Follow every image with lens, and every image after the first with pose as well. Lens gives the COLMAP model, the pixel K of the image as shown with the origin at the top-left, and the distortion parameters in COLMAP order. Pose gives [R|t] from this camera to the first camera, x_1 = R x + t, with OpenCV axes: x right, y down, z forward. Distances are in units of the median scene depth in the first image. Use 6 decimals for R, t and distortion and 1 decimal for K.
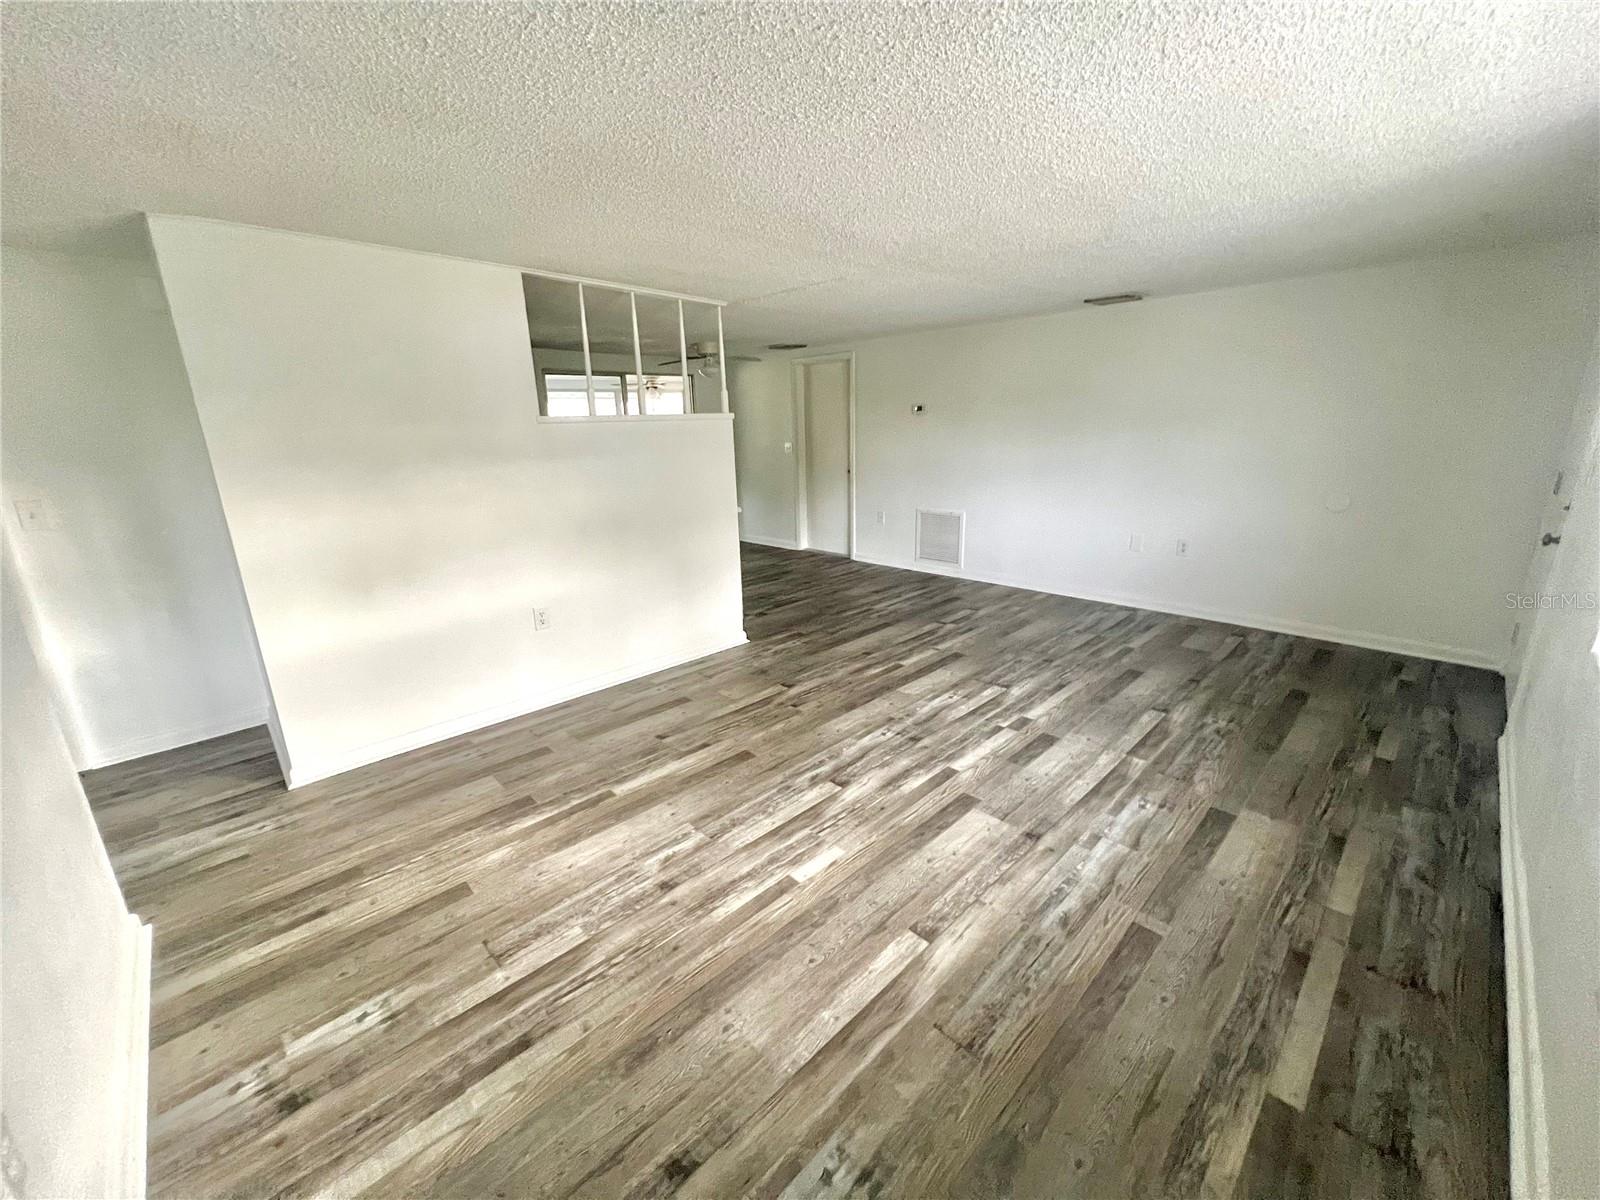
lens RADIAL K [[635.9, 0, 797.1], [0, 635.9, 599.9], [0, 0, 1]] dist [-0.003521, 0.001363]
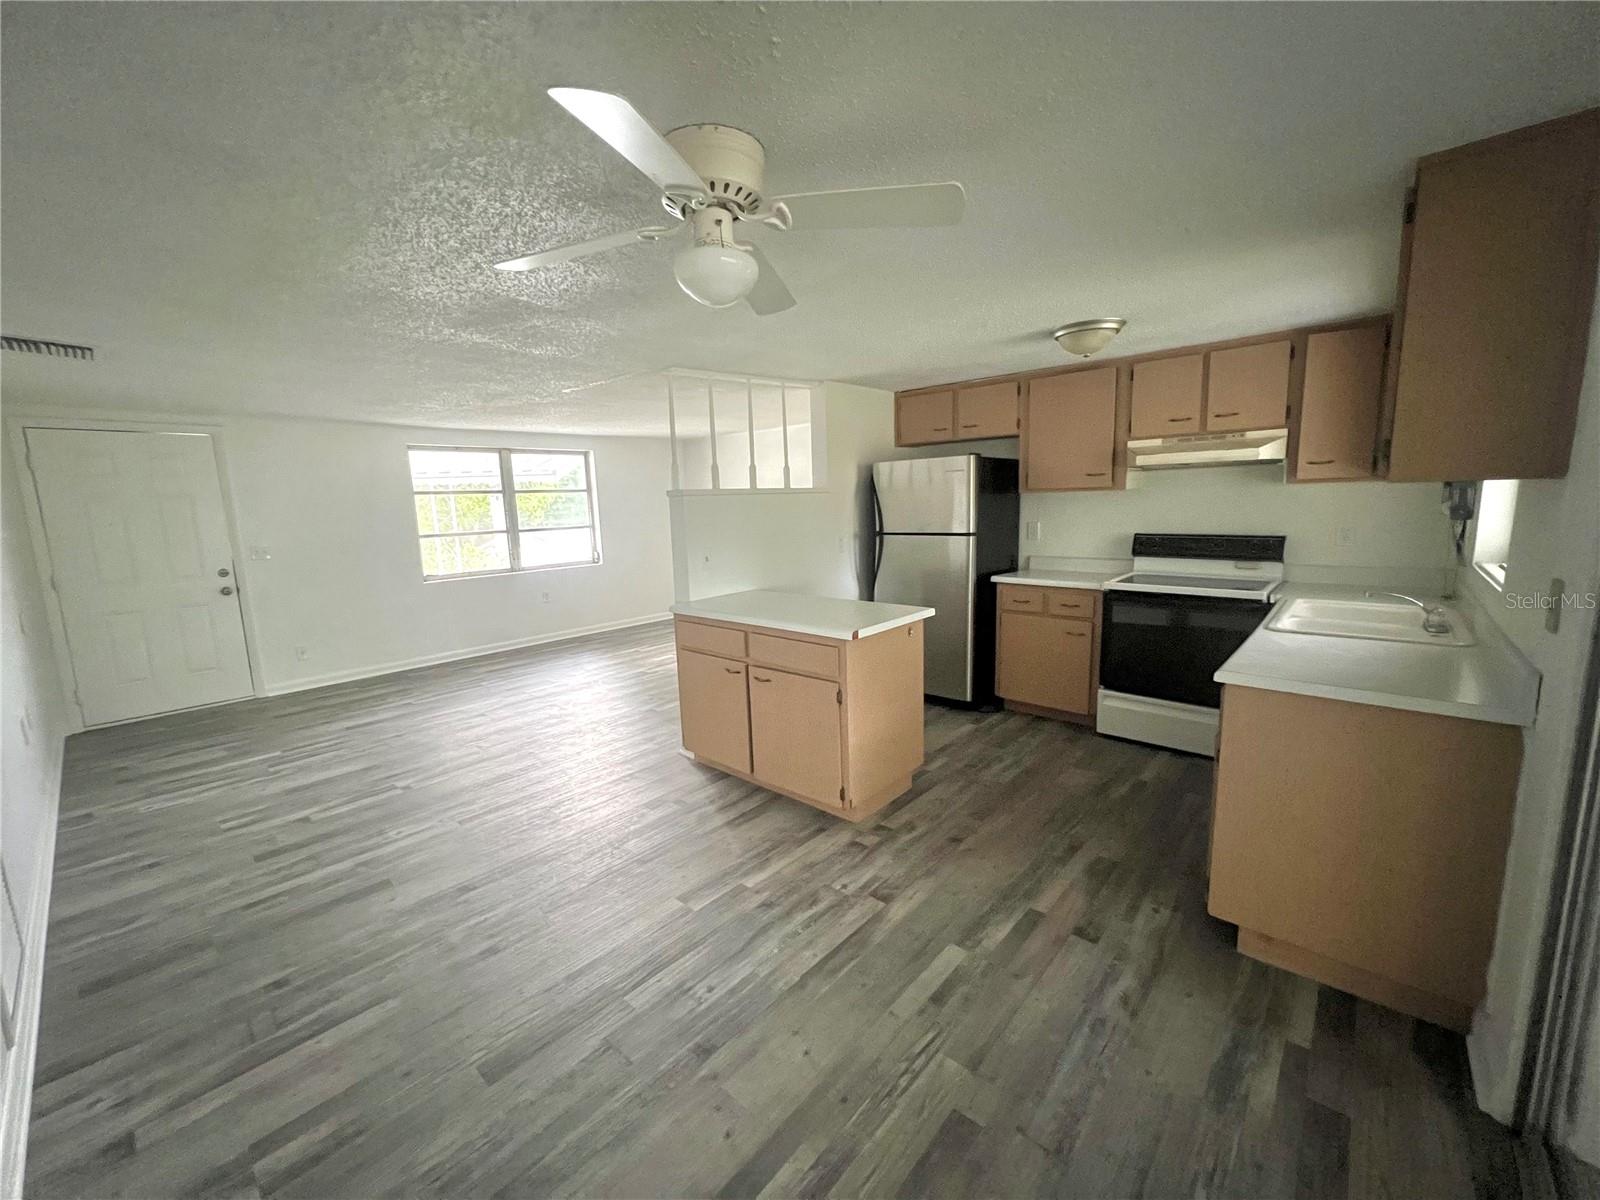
lens RADIAL K [[635.9, 0, 798.1], [0, 635.9, 596.6], [0, 0, 1]] dist [-0.003521, 0.001363]
pose [[-0.995692, 0.068856, -0.062105, -0.311234], [0.036915, 0.908753, 0.415698, -0.748377], [0.085061, 0.411615, -0.907380, 2.702571]]
